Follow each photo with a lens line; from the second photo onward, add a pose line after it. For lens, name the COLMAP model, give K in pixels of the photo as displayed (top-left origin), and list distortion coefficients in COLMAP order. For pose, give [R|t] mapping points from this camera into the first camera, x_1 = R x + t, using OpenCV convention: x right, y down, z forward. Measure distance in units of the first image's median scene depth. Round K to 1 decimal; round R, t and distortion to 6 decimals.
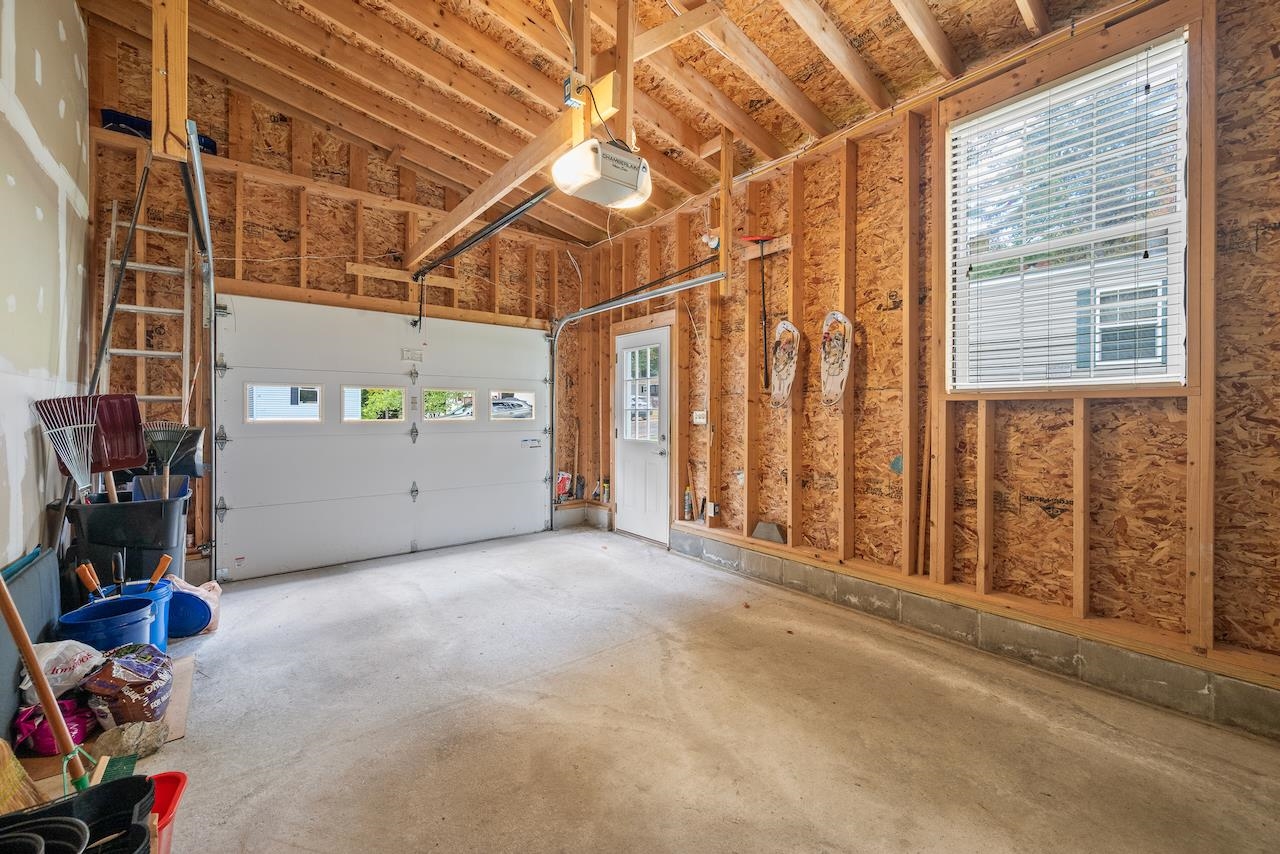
lens RADIAL K [[517.7, 0, 639.8], [0, 517.7, 414.8], [0, 0, 1]] dist [-0.002742, 0.001039]
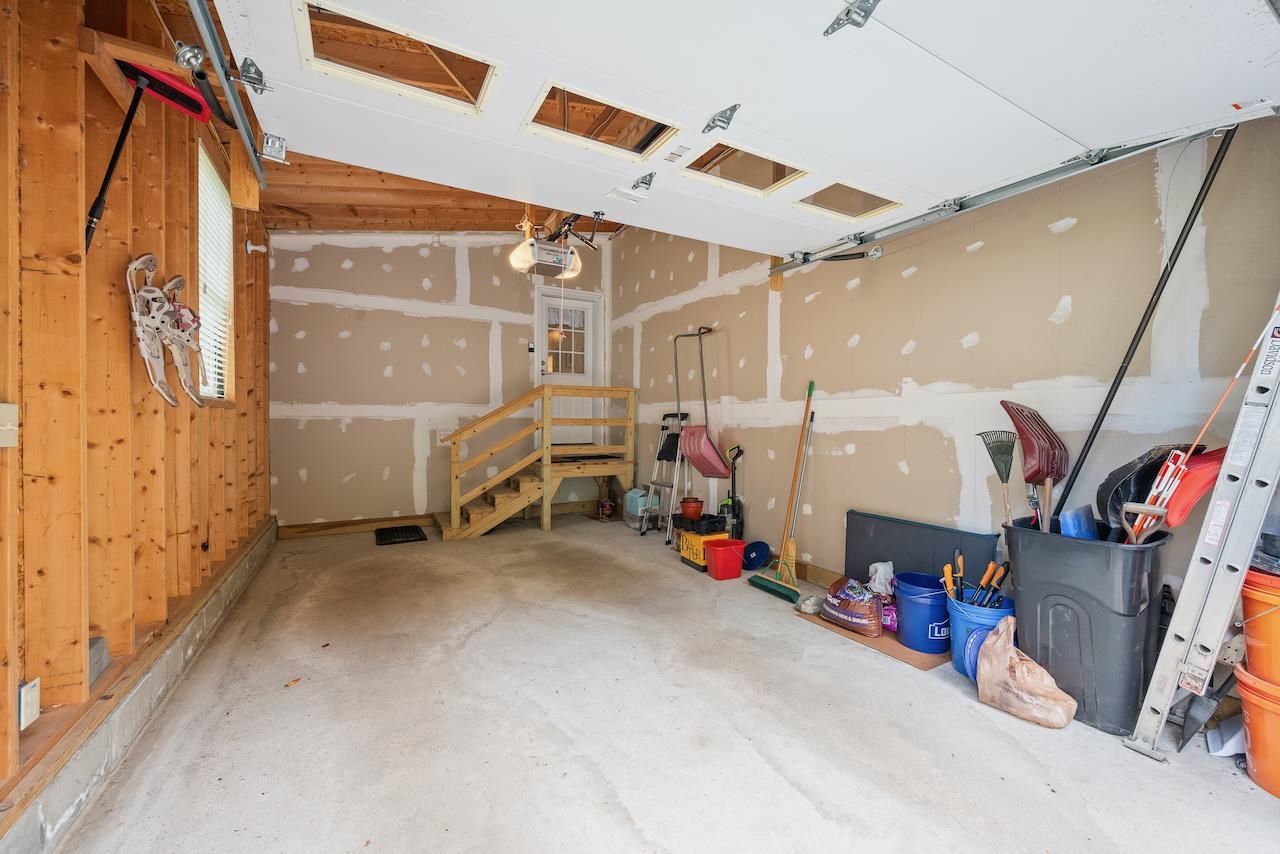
lens RADIAL K [[517.7, 0, 642.4], [0, 517.7, 426.7], [0, 0, 1]] dist [-0.002742, 0.001039]
pose [[-0.987634, -0.006152, 0.156658, -0.458463], [-0.004884, 0.999952, 0.008472, -0.000587], [-0.156703, 0.007602, -0.987617, 1.921262]]
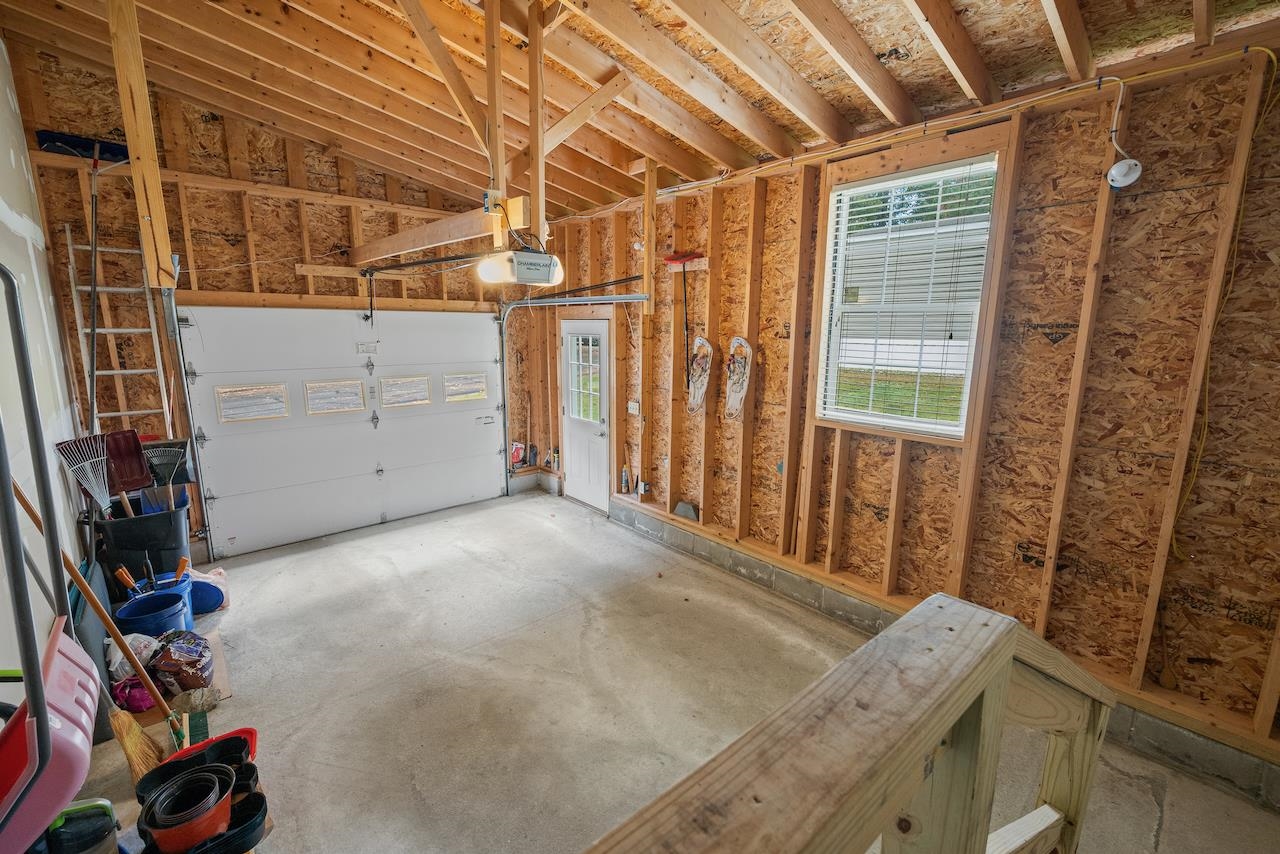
lens RADIAL K [[542.4, 0, 639.2], [0, 542.4, 429.3], [0, 0, 1]] dist [-0.002976, 0.001088]
pose [[0.998907, -0.004596, 0.046510, 0.113536], [-0.004142, 0.982533, 0.186044, -0.259707], [-0.046553, -0.186034, 0.981440, -0.256142]]
